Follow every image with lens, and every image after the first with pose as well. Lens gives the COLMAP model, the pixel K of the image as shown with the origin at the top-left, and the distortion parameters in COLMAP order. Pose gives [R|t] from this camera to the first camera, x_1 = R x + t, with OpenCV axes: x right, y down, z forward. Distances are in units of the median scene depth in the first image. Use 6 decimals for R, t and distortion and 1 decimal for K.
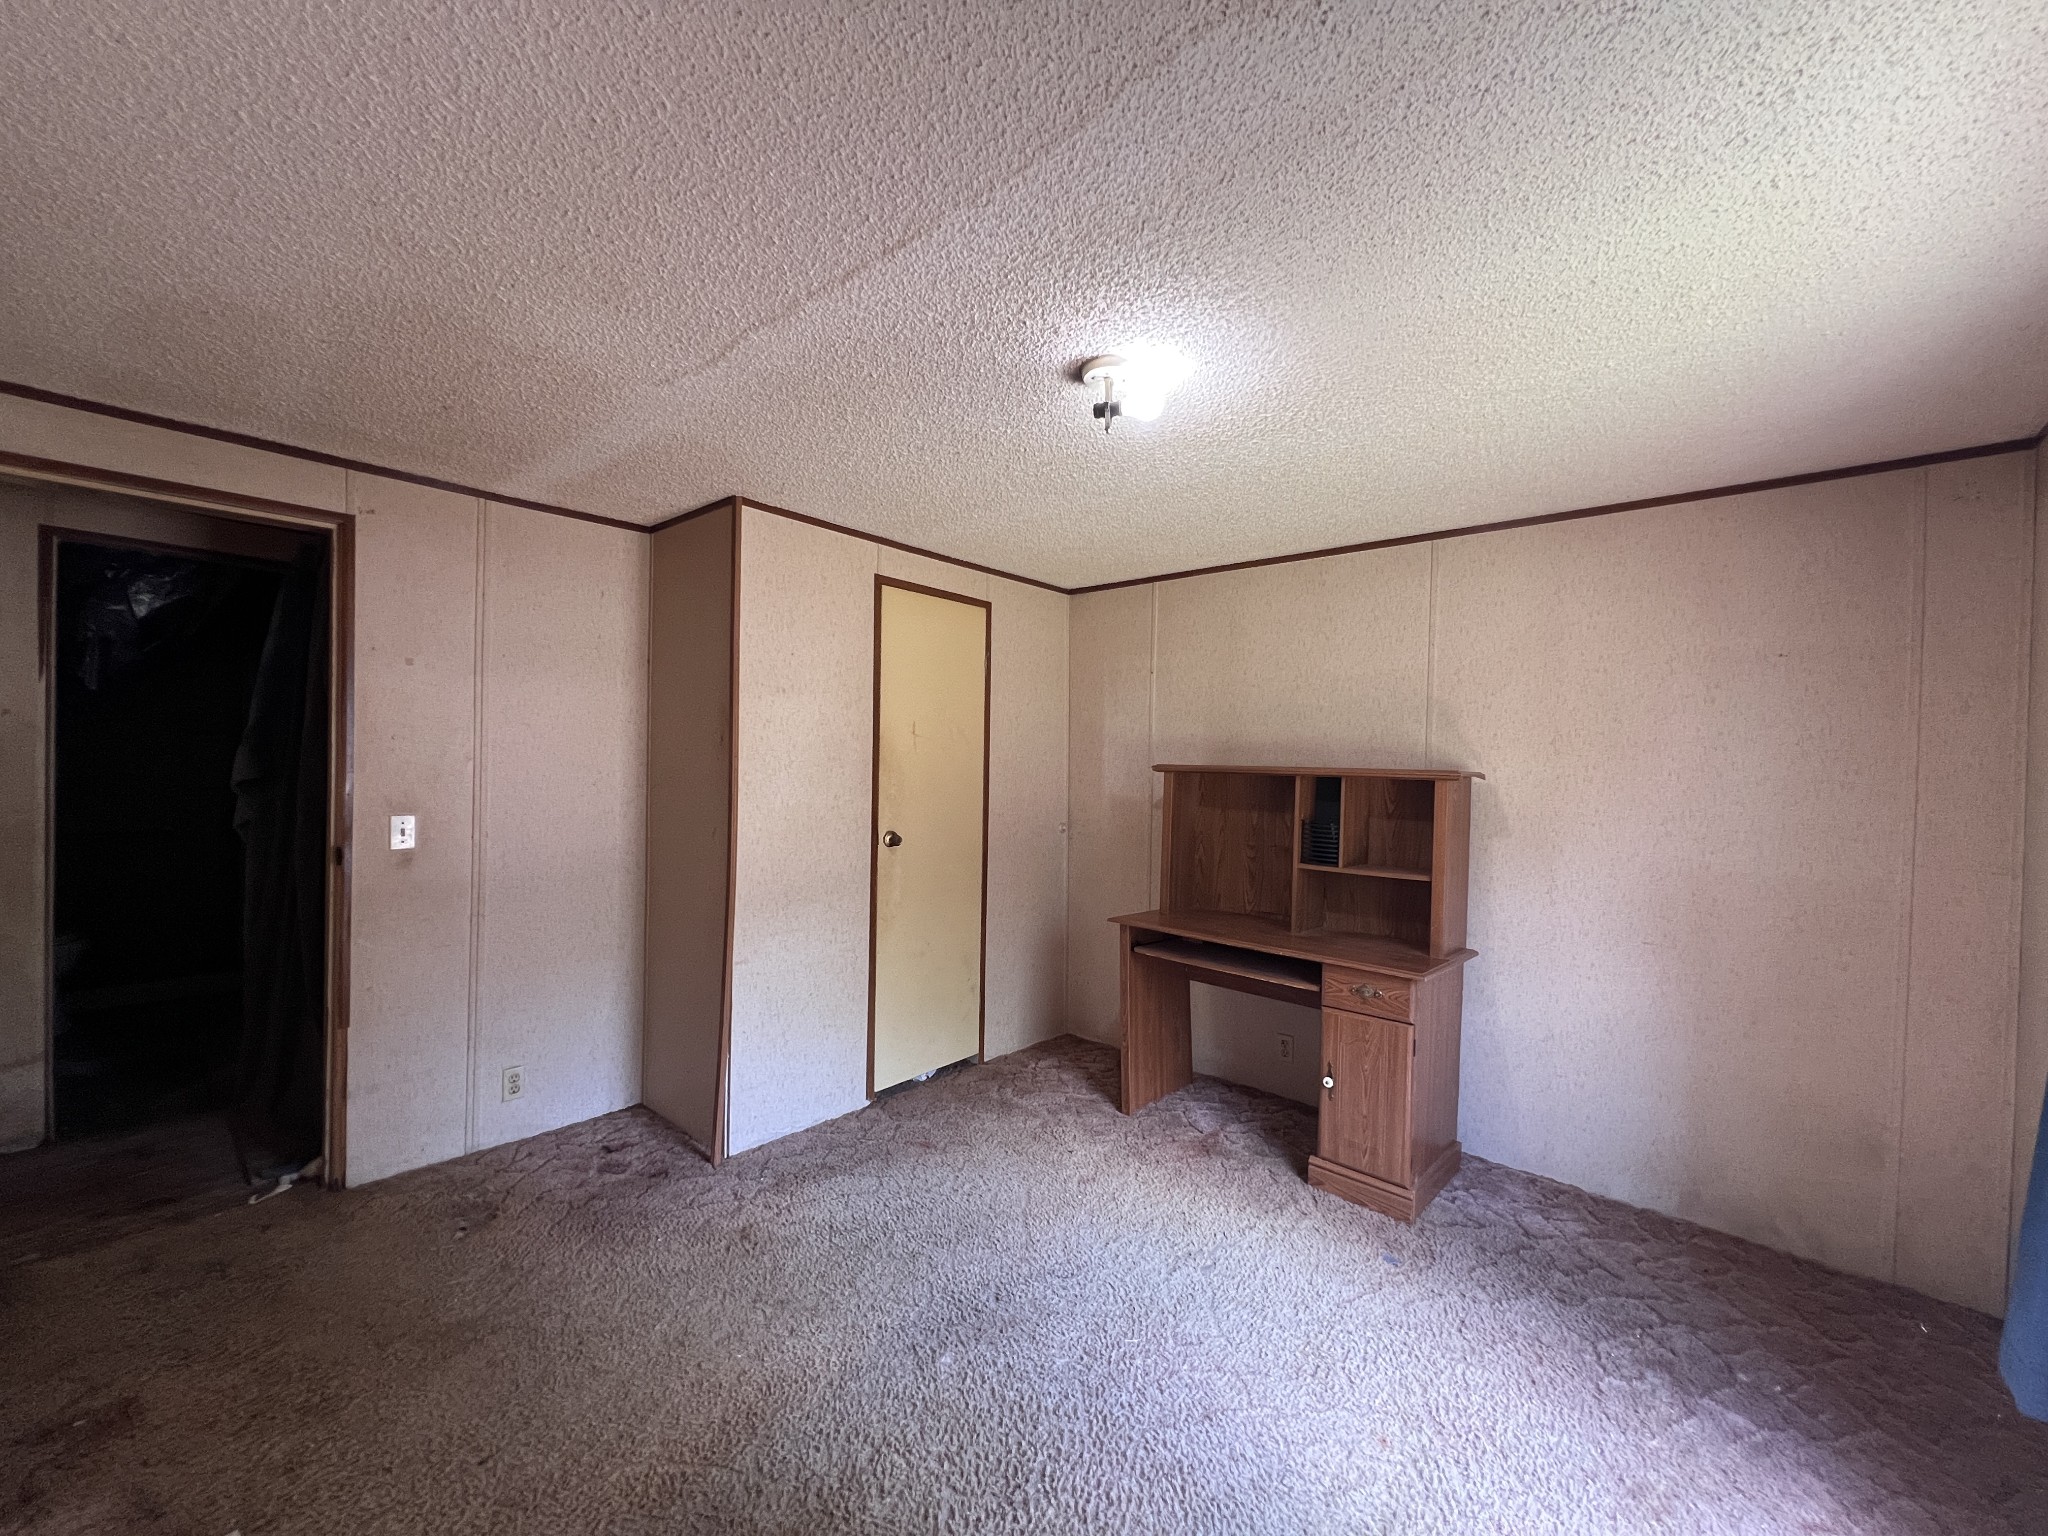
lens RADIAL K [[818.4, 0, 1026.3], [0, 818.4, 770.8], [0, 0, 1]] dist [-0.001159, 0.000068]
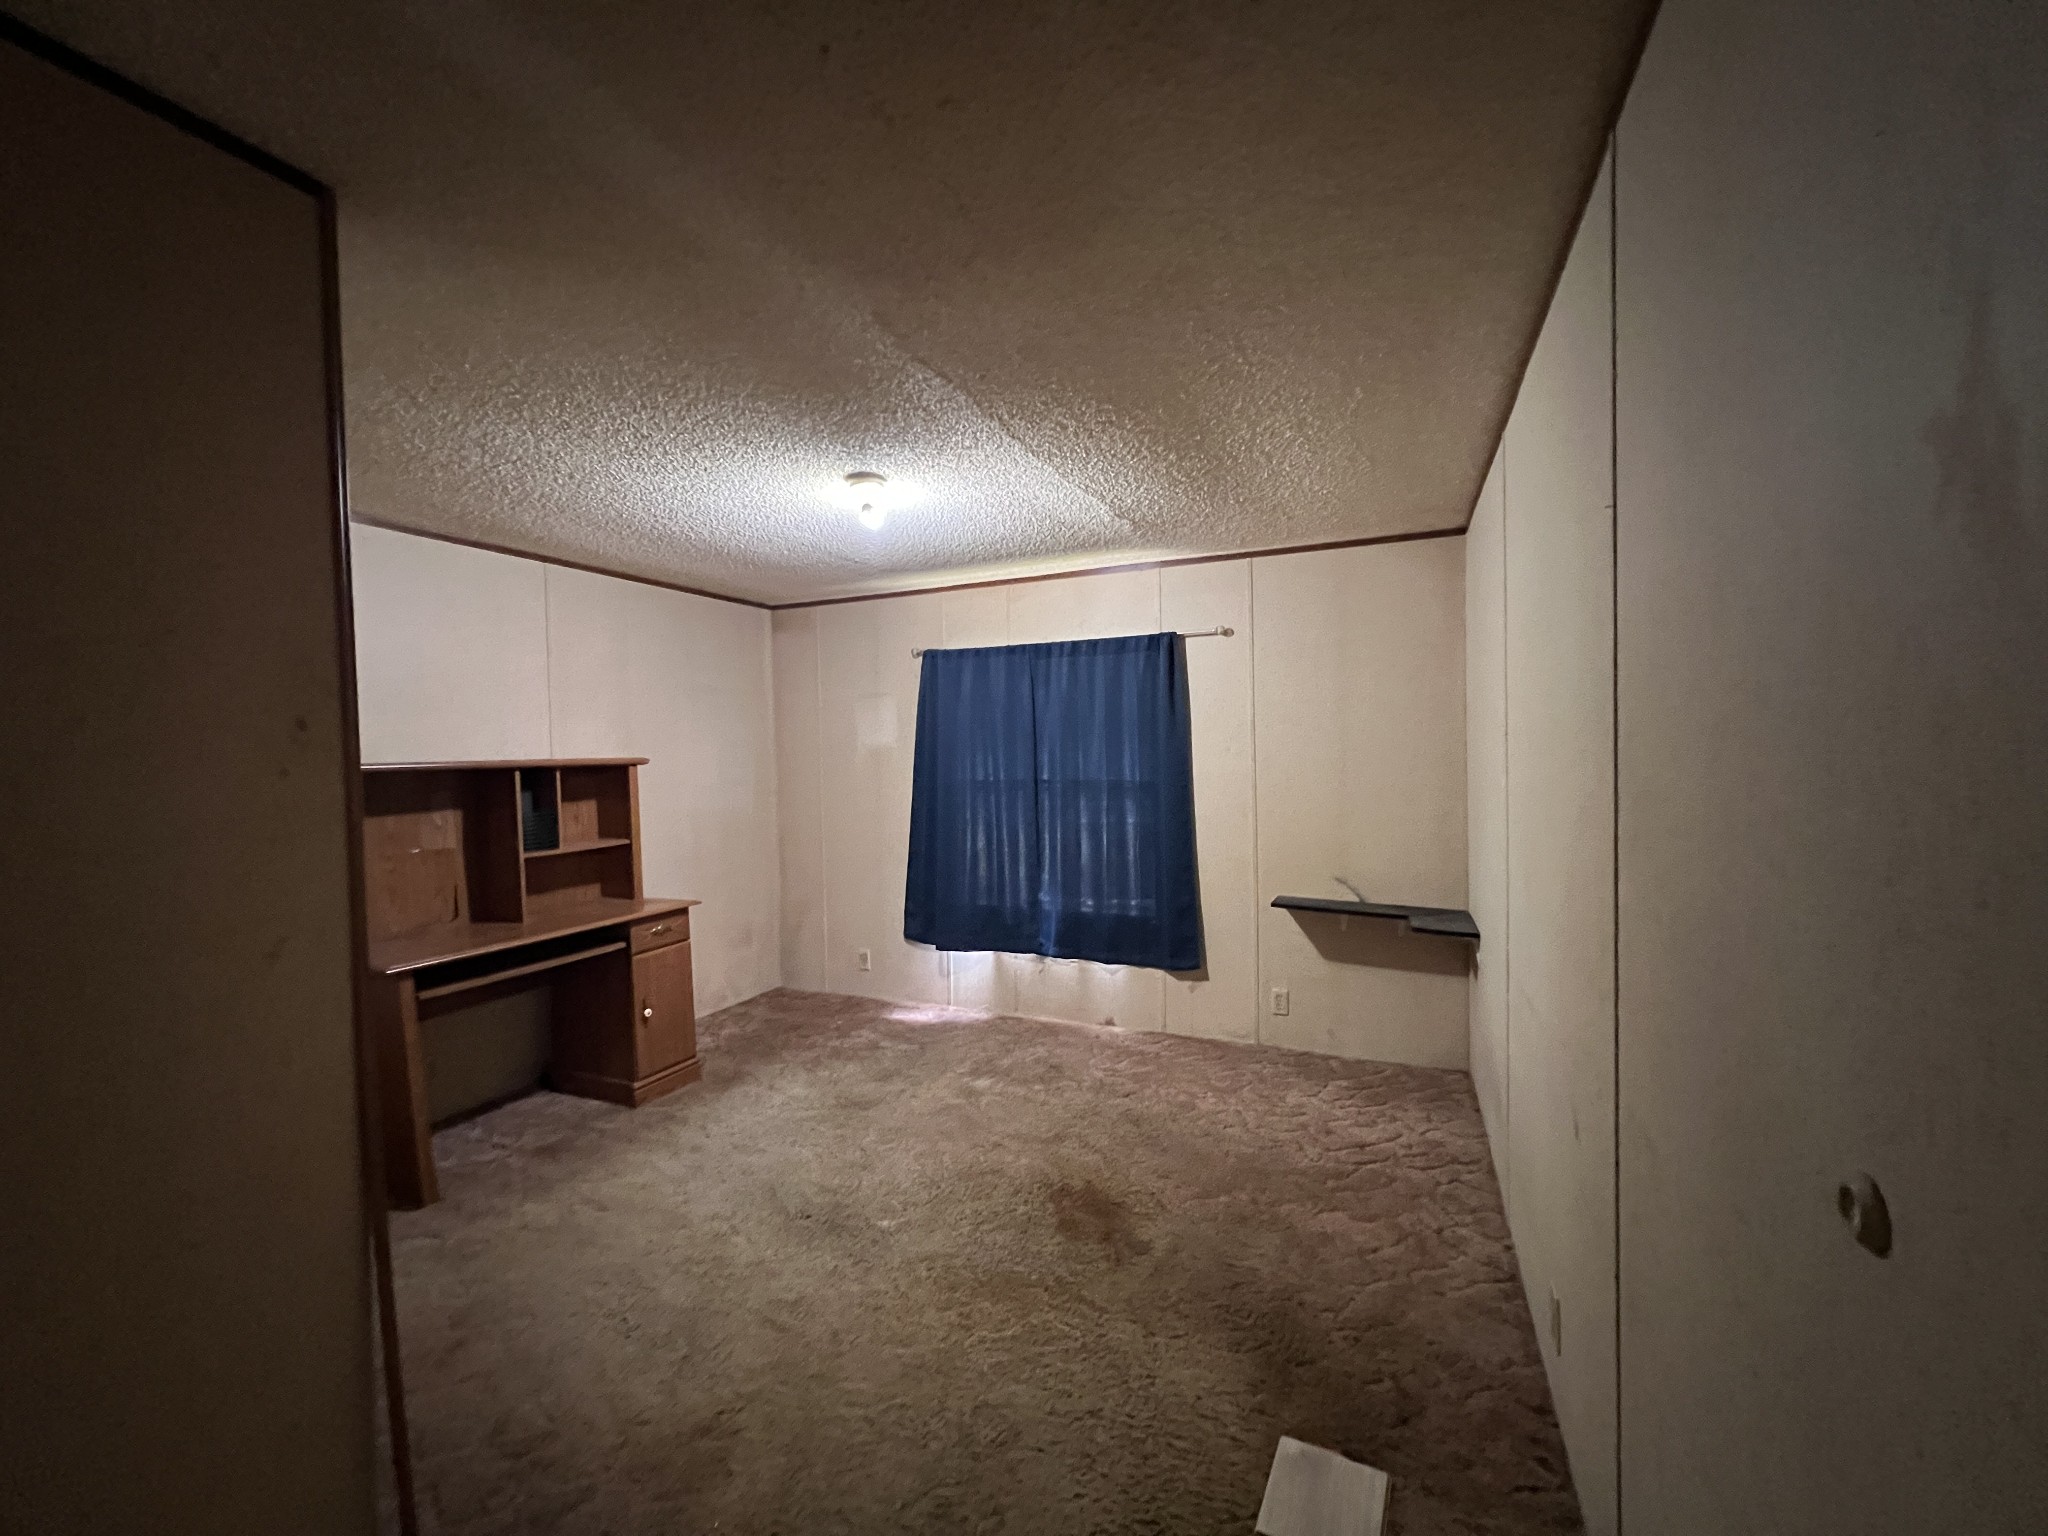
lens RADIAL K [[818.4, 0, 1026.3], [0, 818.4, 770.8], [0, 0, 1]] dist [-0.001159, 0.000068]
pose [[-0.292178, -0.042305, 0.955428, -0.927640], [0.025727, 0.998312, 0.052071, -0.029727], [-0.956018, 0.039794, -0.290596, 0.778280]]
